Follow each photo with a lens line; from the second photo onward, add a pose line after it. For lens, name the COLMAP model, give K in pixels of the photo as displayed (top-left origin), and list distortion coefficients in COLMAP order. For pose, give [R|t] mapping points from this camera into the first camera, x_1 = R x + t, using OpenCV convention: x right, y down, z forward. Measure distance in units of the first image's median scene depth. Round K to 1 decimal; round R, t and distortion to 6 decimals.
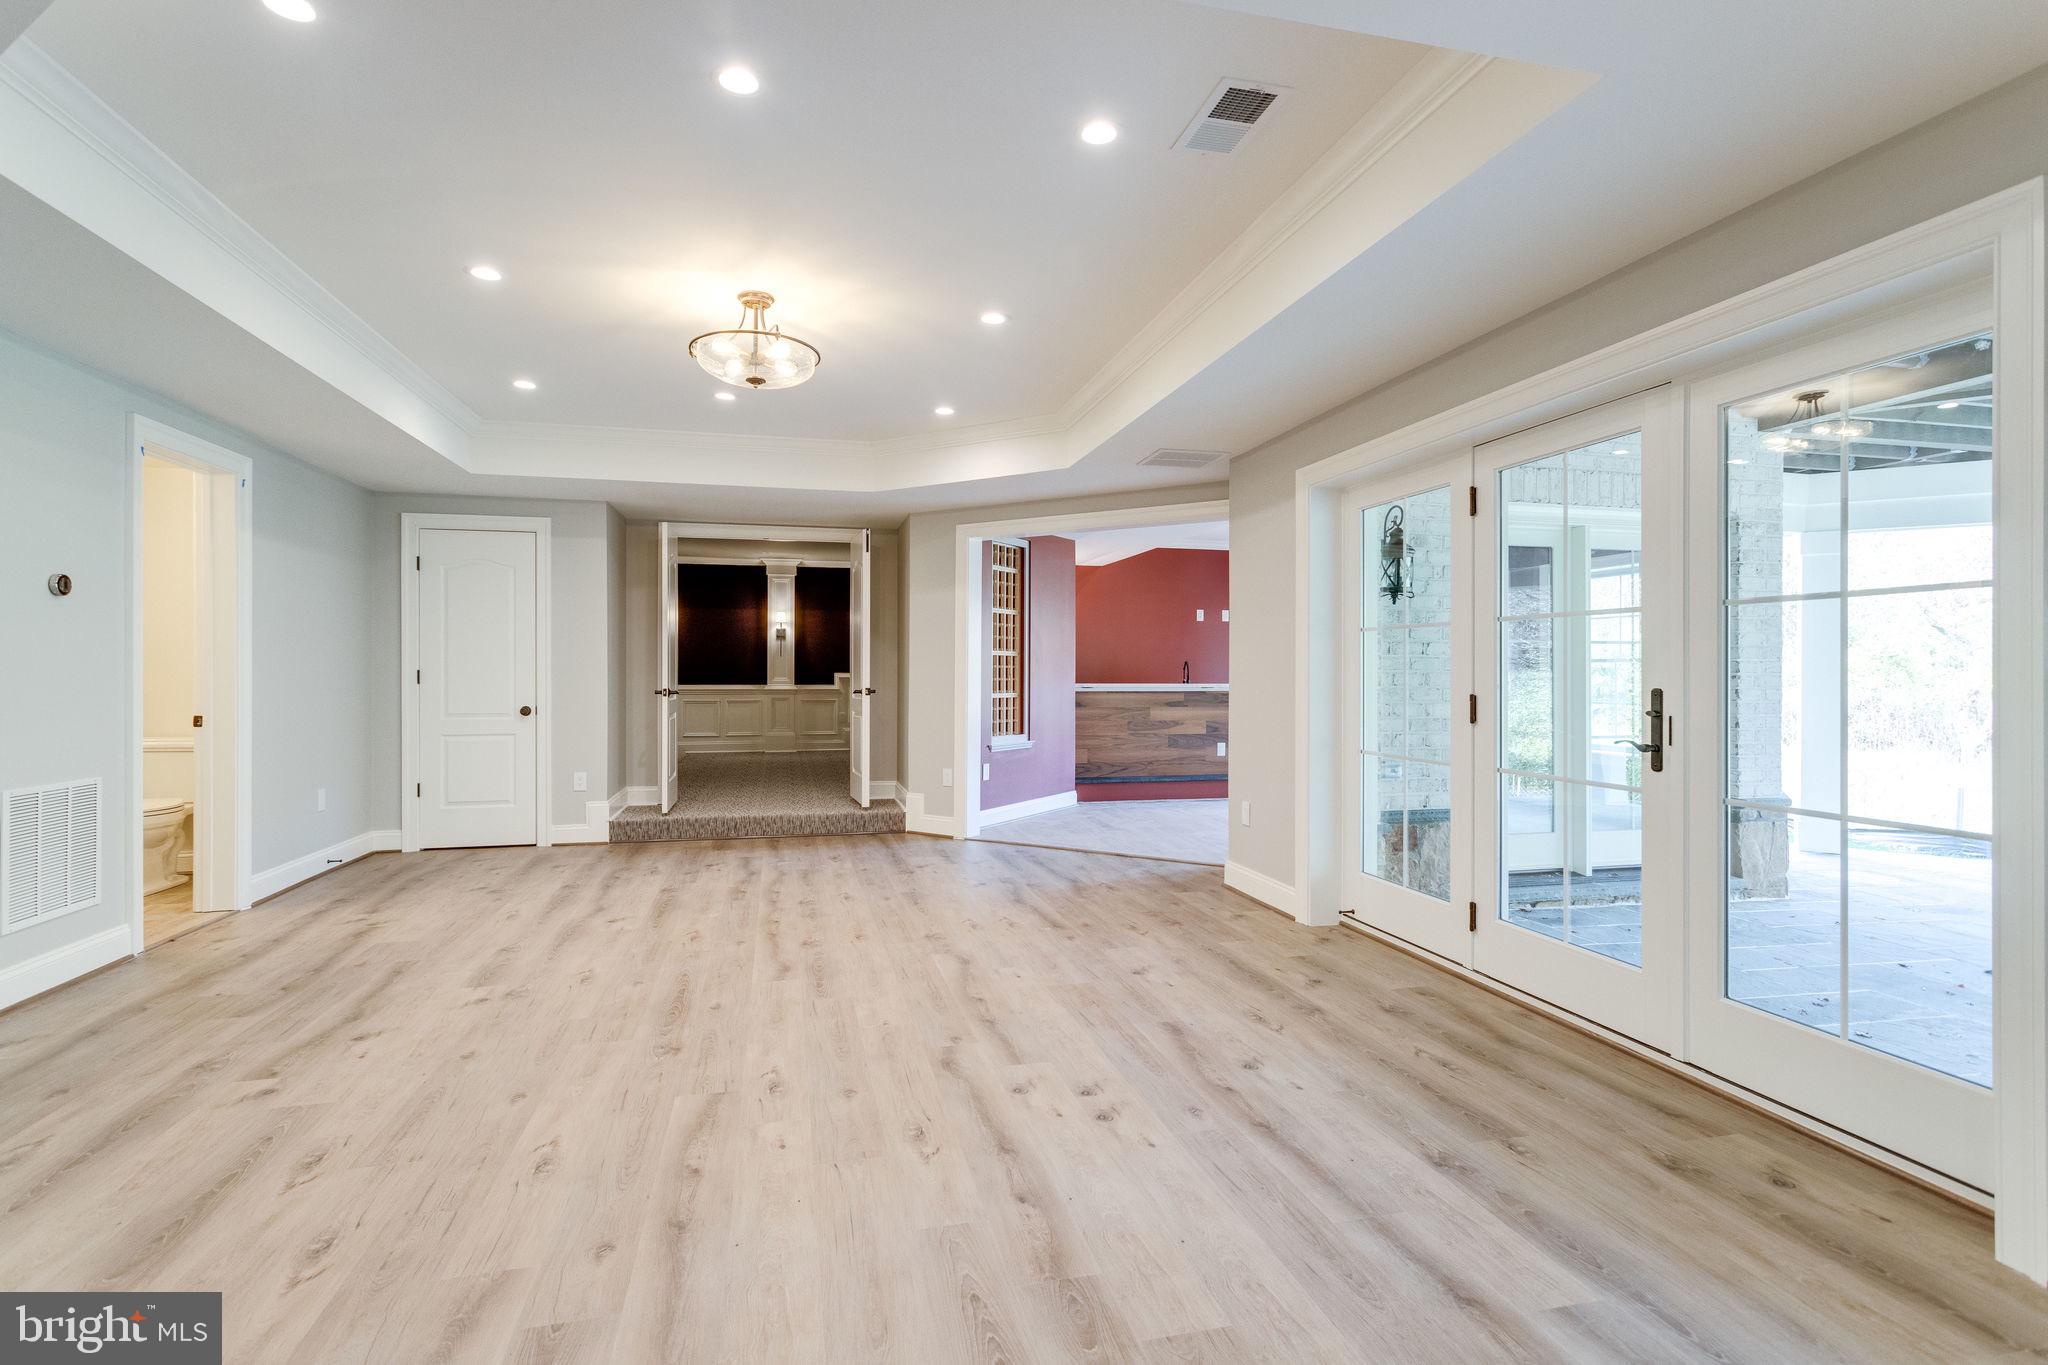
lens RADIAL K [[972.2, 0, 1019.2], [0, 972.2, 676.3], [0, 0, 1]] dist [0.000871, 0.000917]
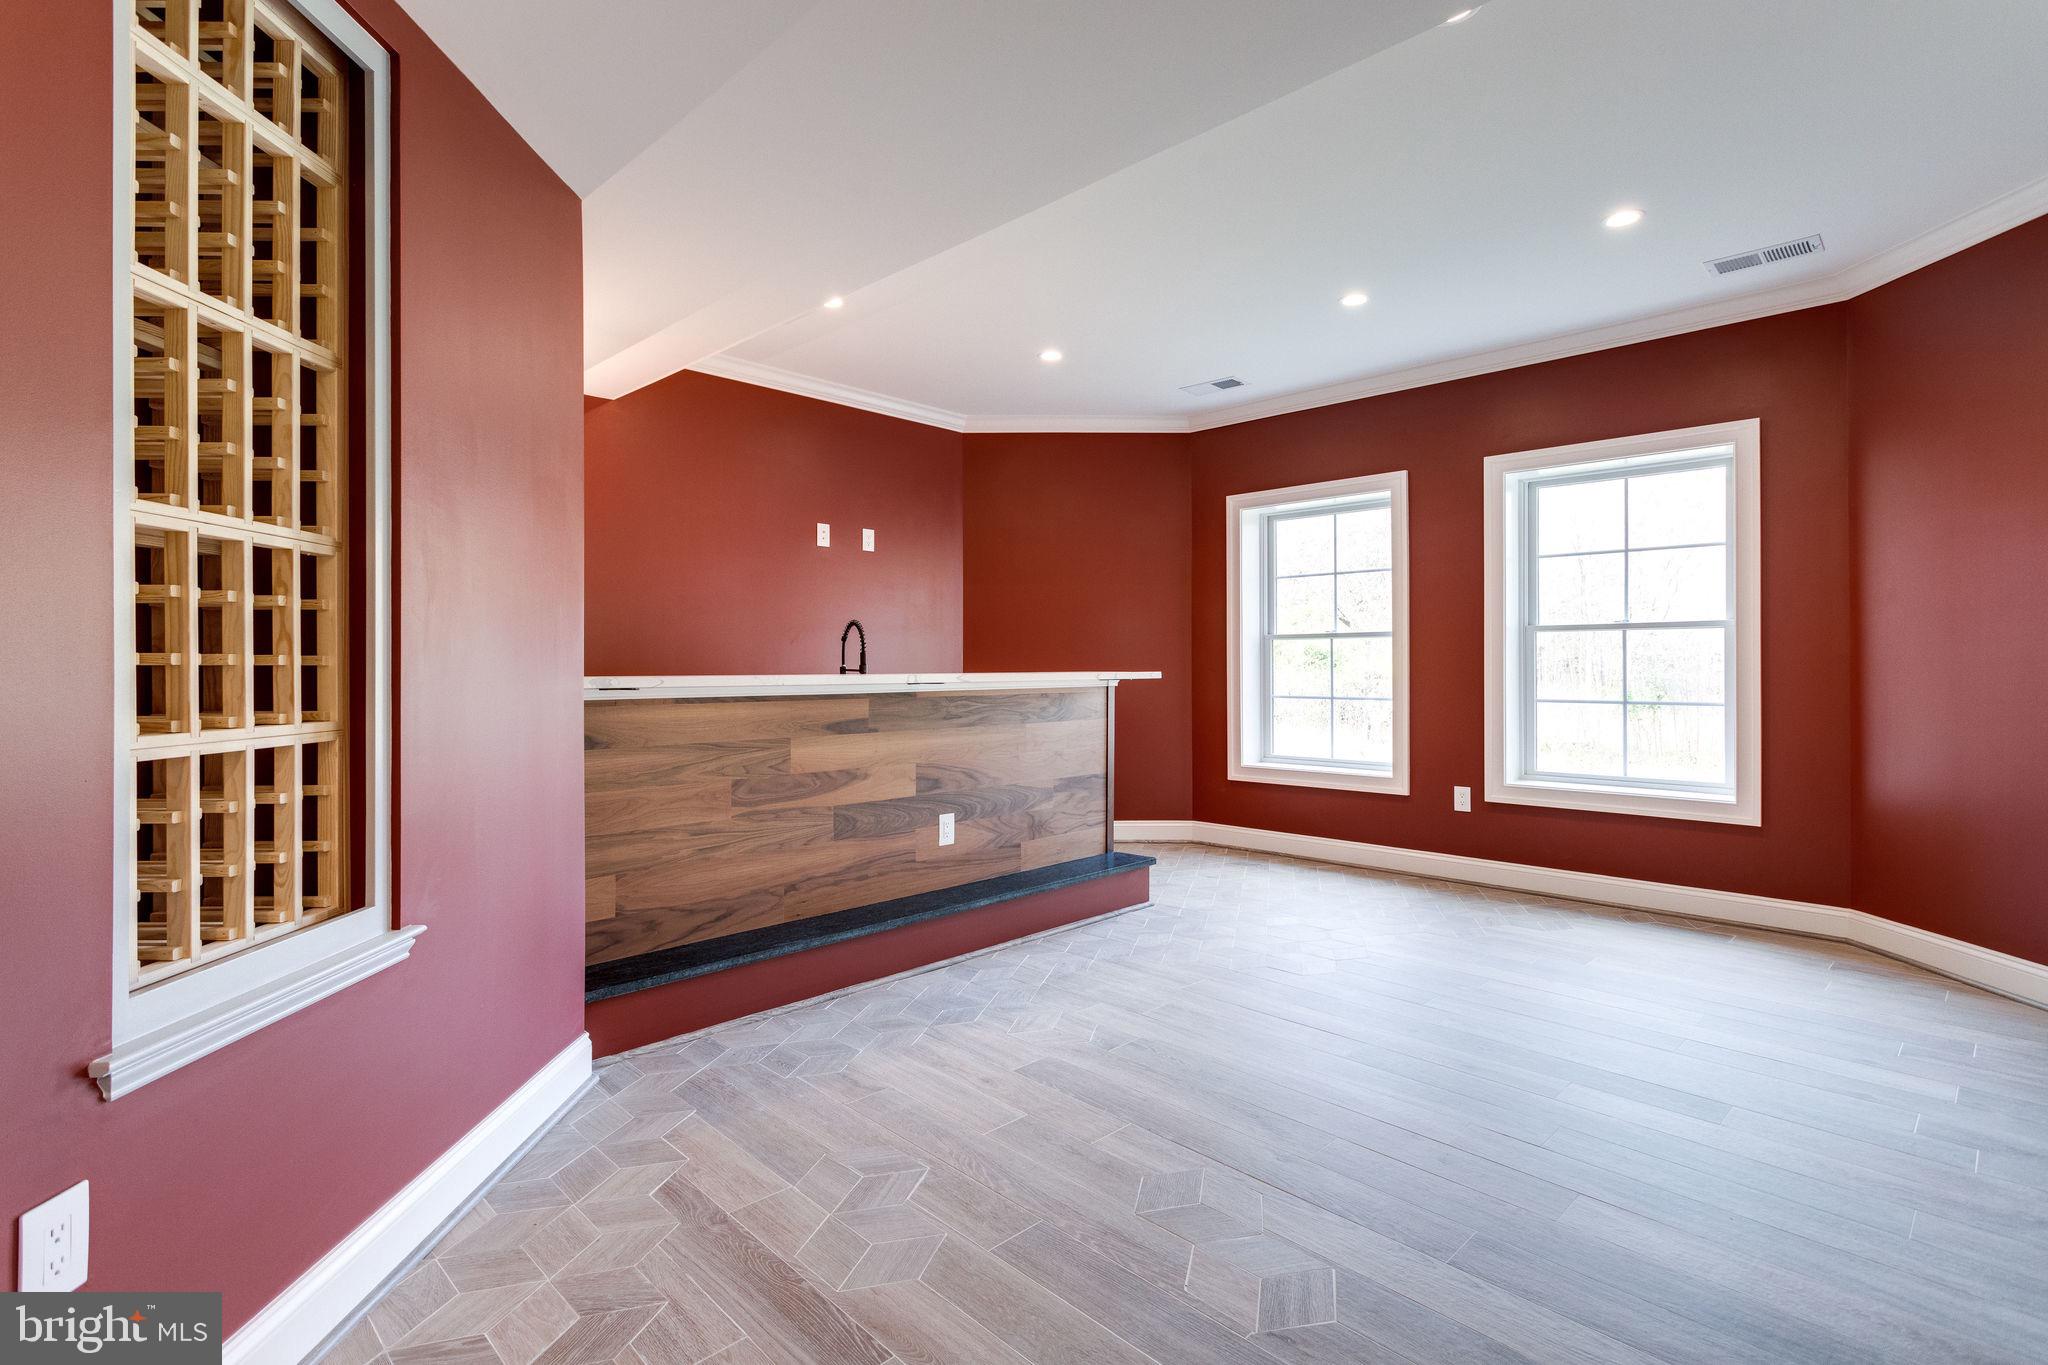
lens RADIAL K [[972.2, 0, 1003.1], [0, 972.2, 677.4], [0, 0, 1]] dist [0.000871, 0.000917]
pose [[0.862626, -0.010727, 0.505729, 0.016218], [0.007204, 0.999934, 0.008922, 0.005620], [-0.505791, -0.004053, 0.862646, 0.651144]]
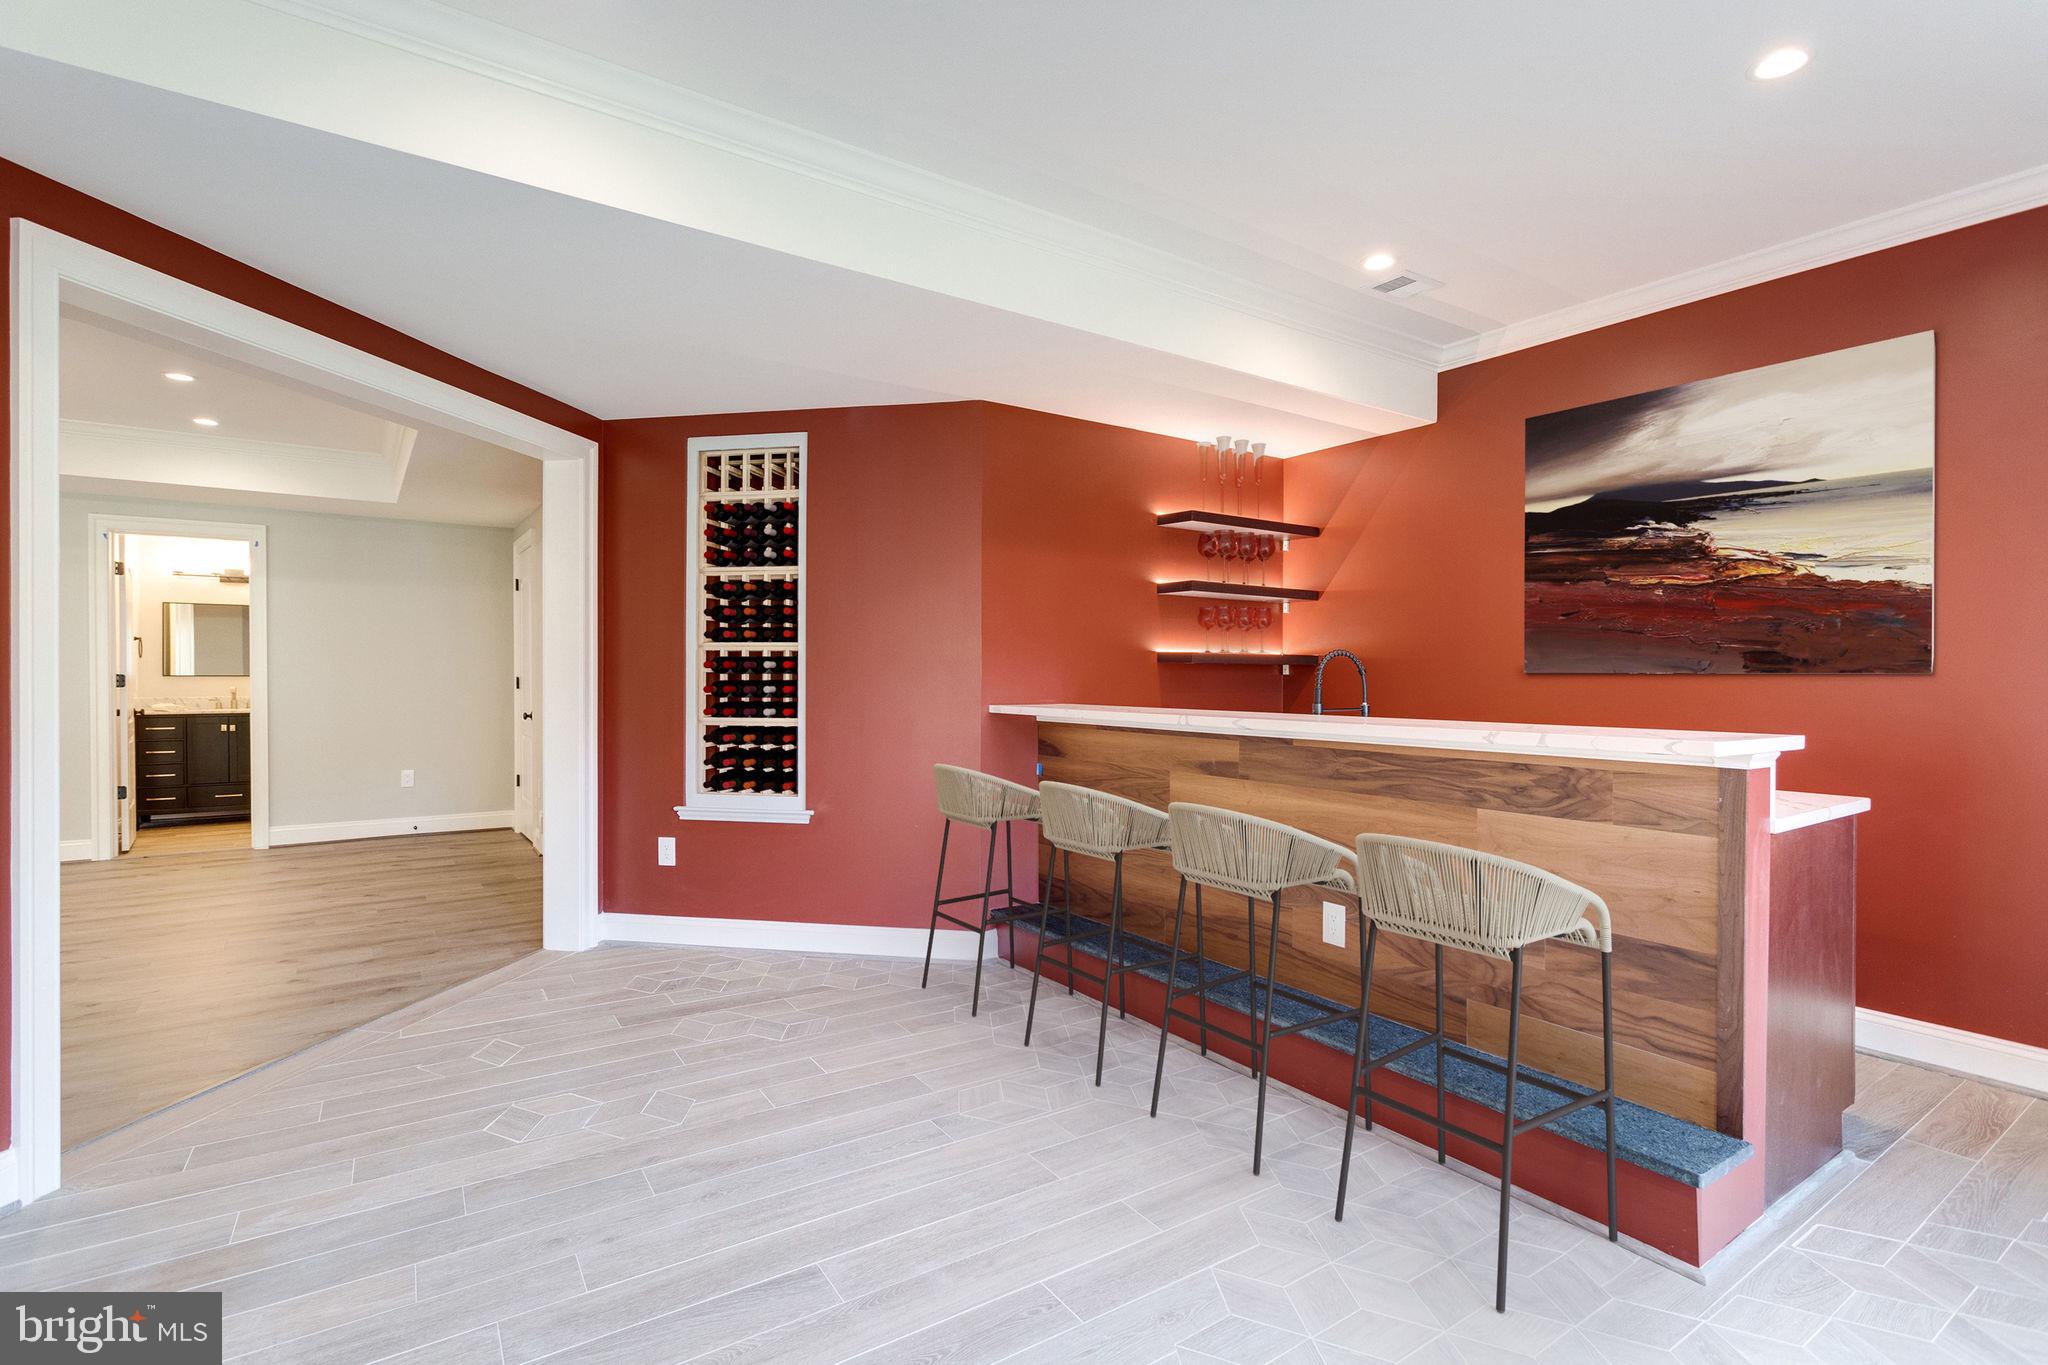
lens RADIAL K [[972.2, 0, 1024.6], [0, 972.2, 682.7], [0, 0, 1]] dist [0.000871, 0.000917]
pose [[0.346798, 0.007066, -0.937913, 0.494623], [-0.007525, 0.999960, 0.004751, -0.005490], [0.937910, 0.005410, 0.346838, 0.829356]]
